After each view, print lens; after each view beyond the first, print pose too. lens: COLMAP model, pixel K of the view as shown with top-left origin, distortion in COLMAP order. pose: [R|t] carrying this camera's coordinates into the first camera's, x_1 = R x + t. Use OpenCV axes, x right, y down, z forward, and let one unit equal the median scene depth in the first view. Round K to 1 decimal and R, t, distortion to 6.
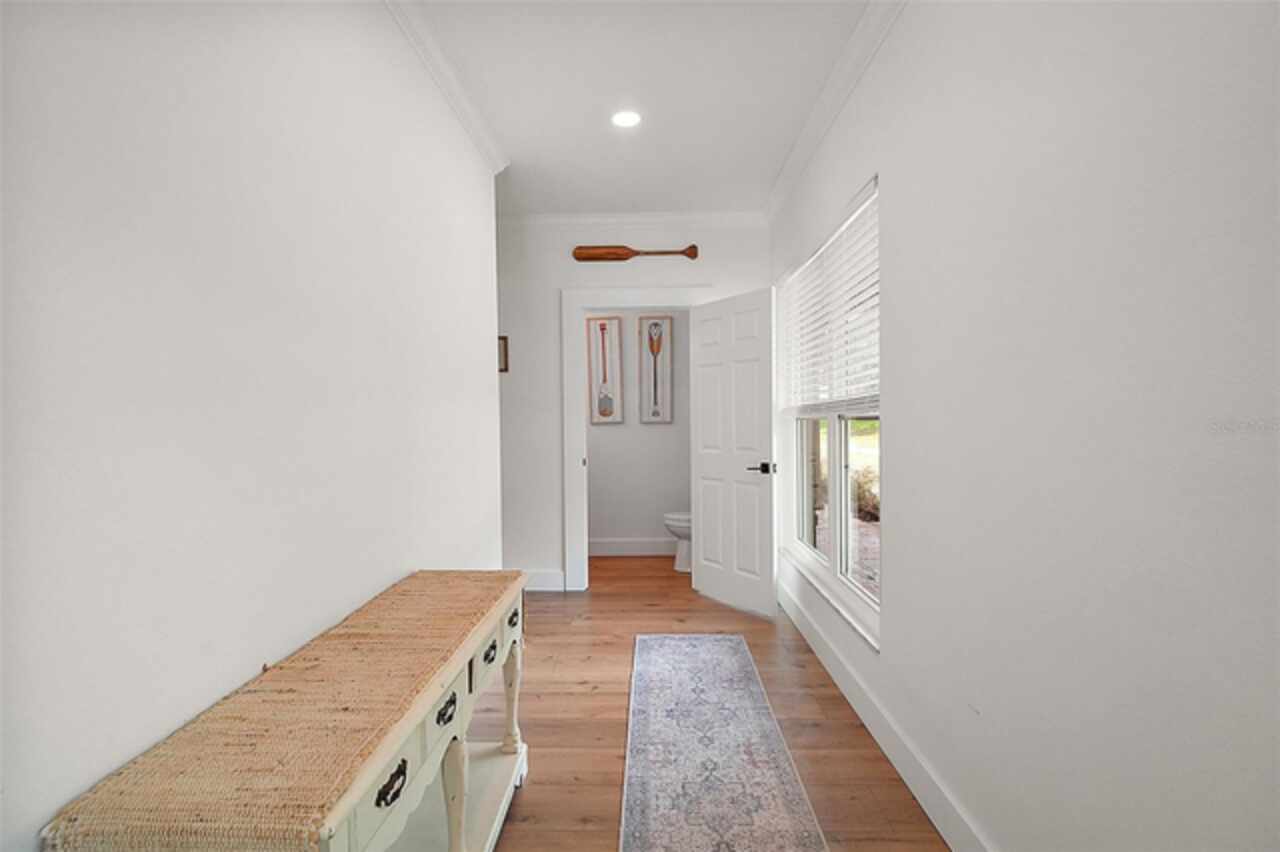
lens RADIAL K [[595.7, 0, 643.4], [0, 595.7, 422.3], [0, 0, 1]] dist [-0.000302, -0.002095]
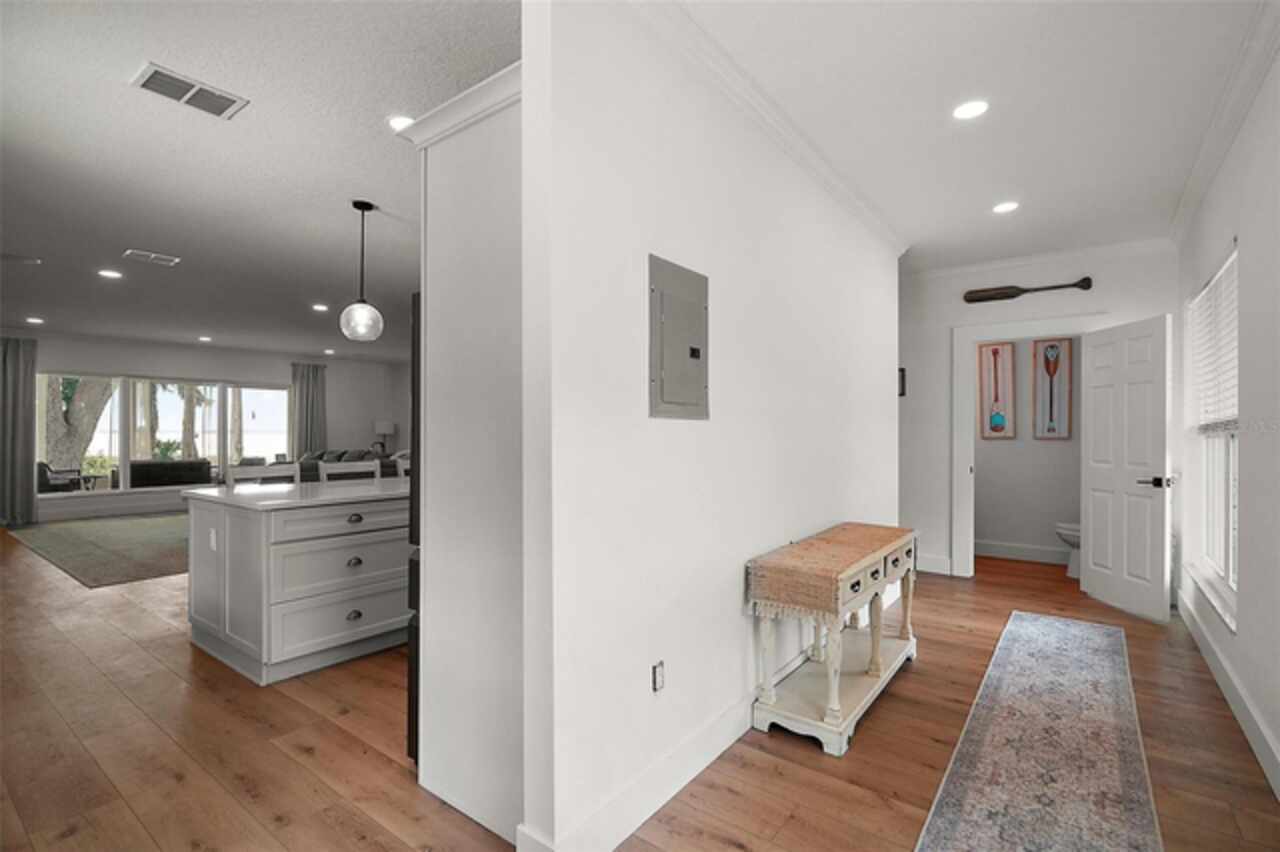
lens RADIAL K [[595.7, 0, 648.3], [0, 595.7, 428.9], [0, 0, 1]] dist [-0.000302, -0.002095]
pose [[0.812088, 0.014381, -0.583358, 0.083051], [-0.020149, 0.999791, -0.003402, 0.002435], [0.583187, 0.014517, 0.812208, -0.416101]]
